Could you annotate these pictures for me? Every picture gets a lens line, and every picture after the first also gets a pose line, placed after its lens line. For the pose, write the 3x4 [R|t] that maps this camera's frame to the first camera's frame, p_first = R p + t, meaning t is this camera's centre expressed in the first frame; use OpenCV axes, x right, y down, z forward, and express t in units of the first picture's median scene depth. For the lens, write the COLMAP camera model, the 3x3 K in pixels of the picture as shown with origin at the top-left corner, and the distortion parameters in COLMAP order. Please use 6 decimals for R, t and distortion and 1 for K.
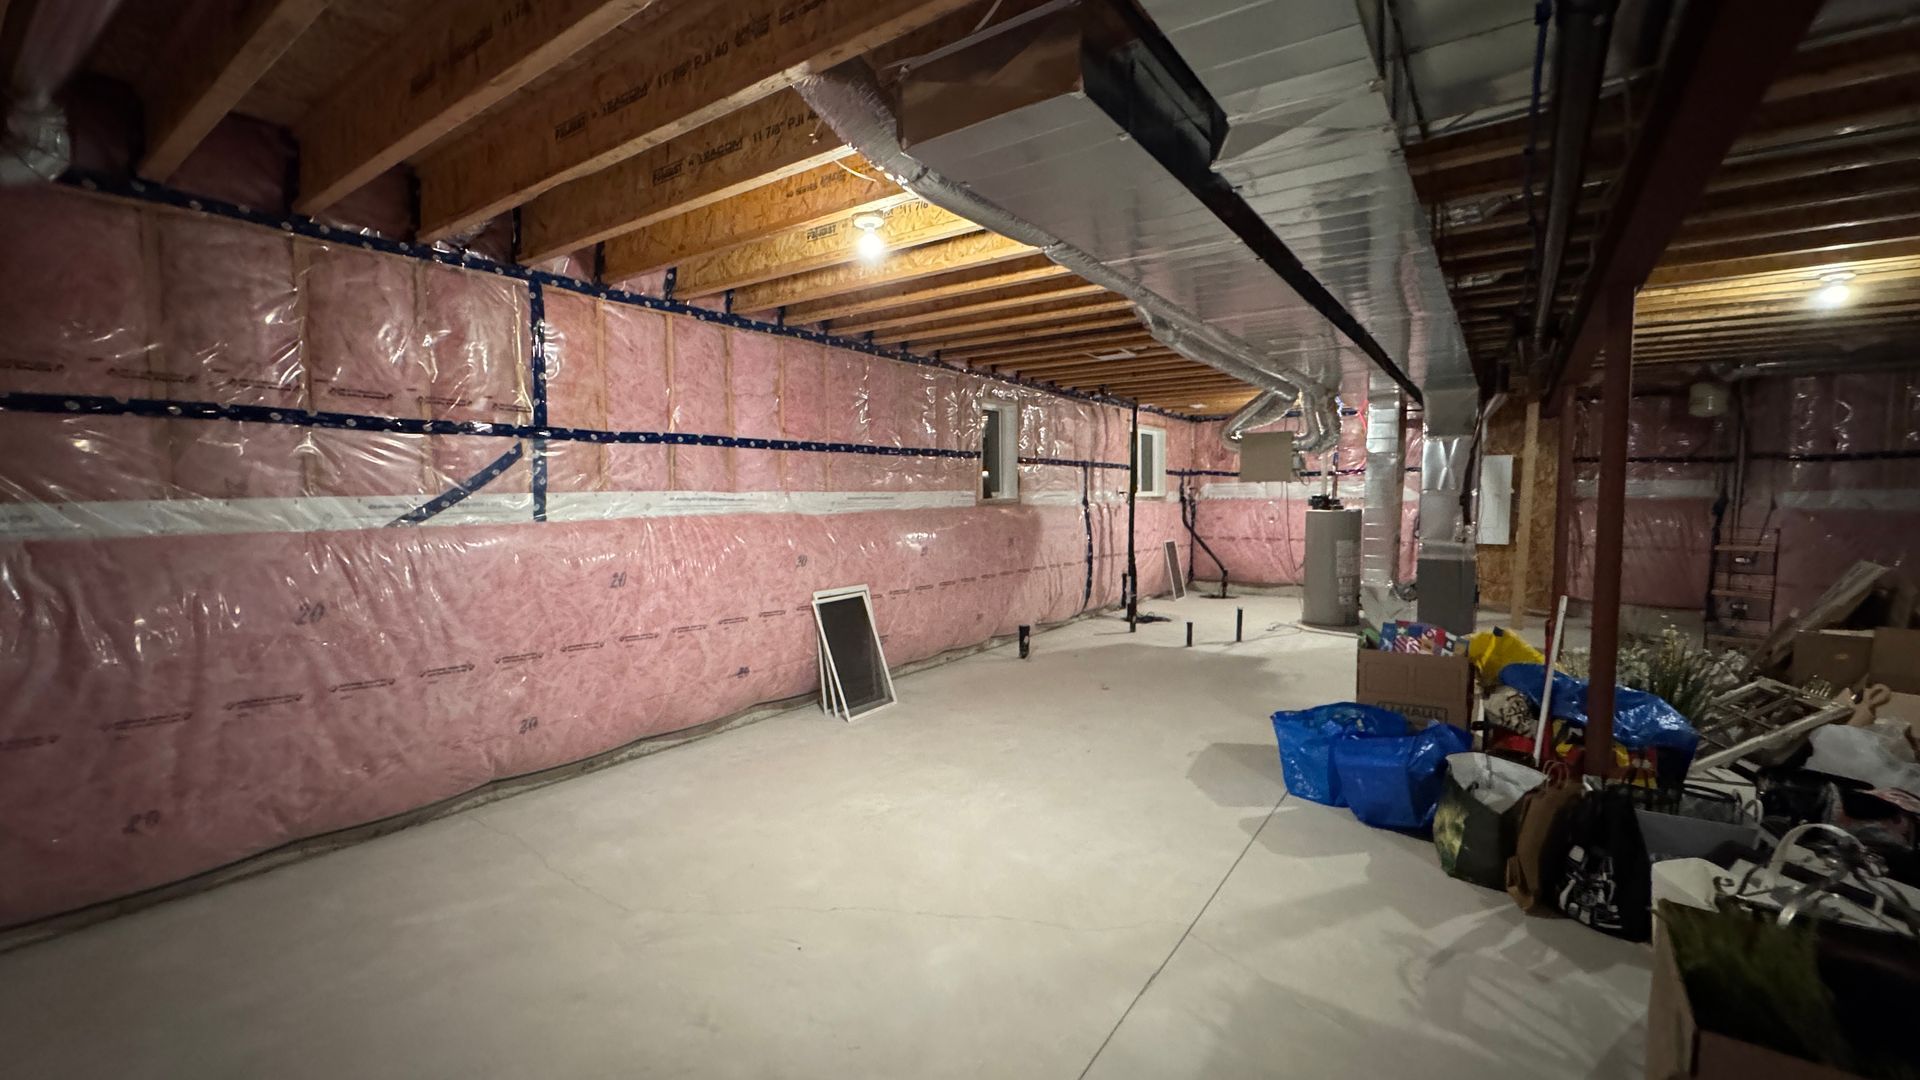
lens RADIAL K [[769.1, 0, 960.0], [0, 769.1, 540.0], [0, 0, 1]] dist [0.000049, -0.000081]
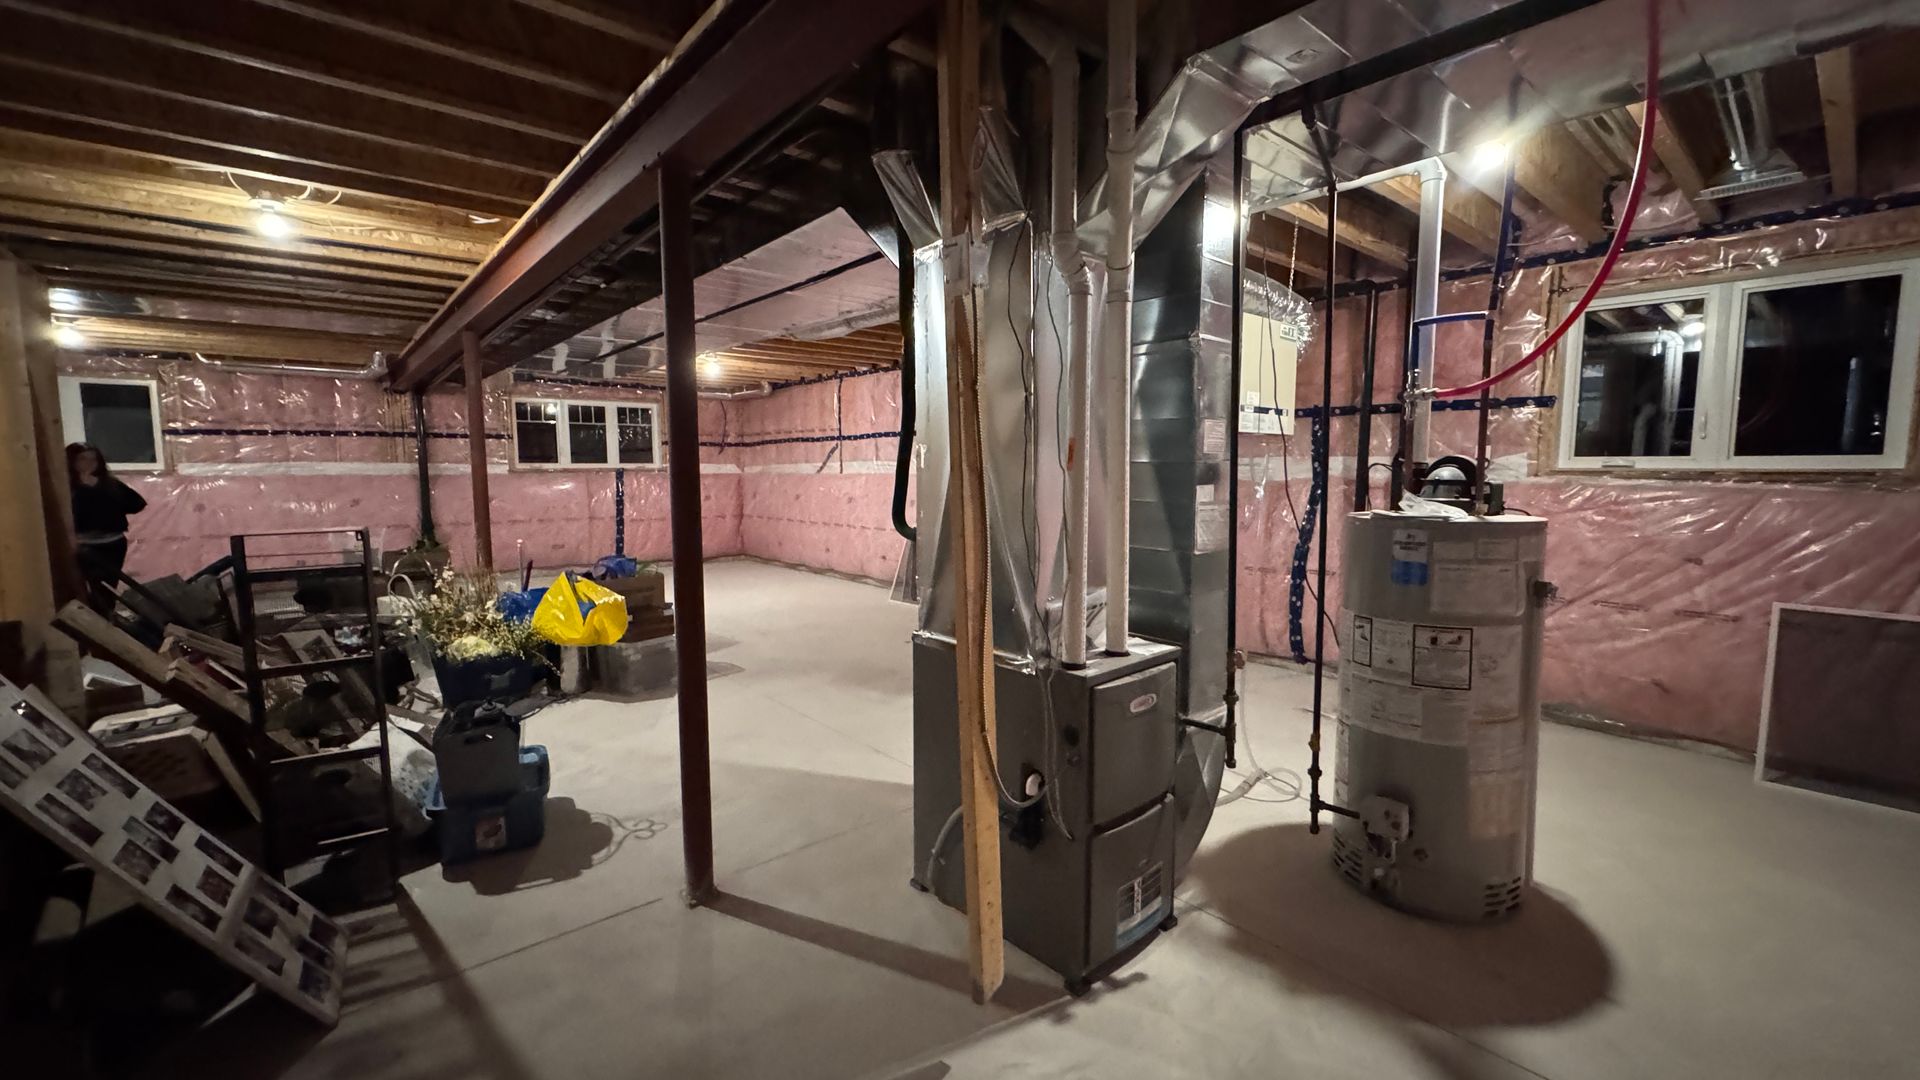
lens RADIAL K [[769.1, 0, 960.0], [0, 769.1, 540.0], [0, 0, 1]] dist [0.000049, -0.000081]
pose [[-0.240195, 0.085396, -0.966961, 1.823763], [-0.069050, 0.992097, 0.104768, -0.098819], [0.968266, 0.091933, -0.232400, 1.983080]]
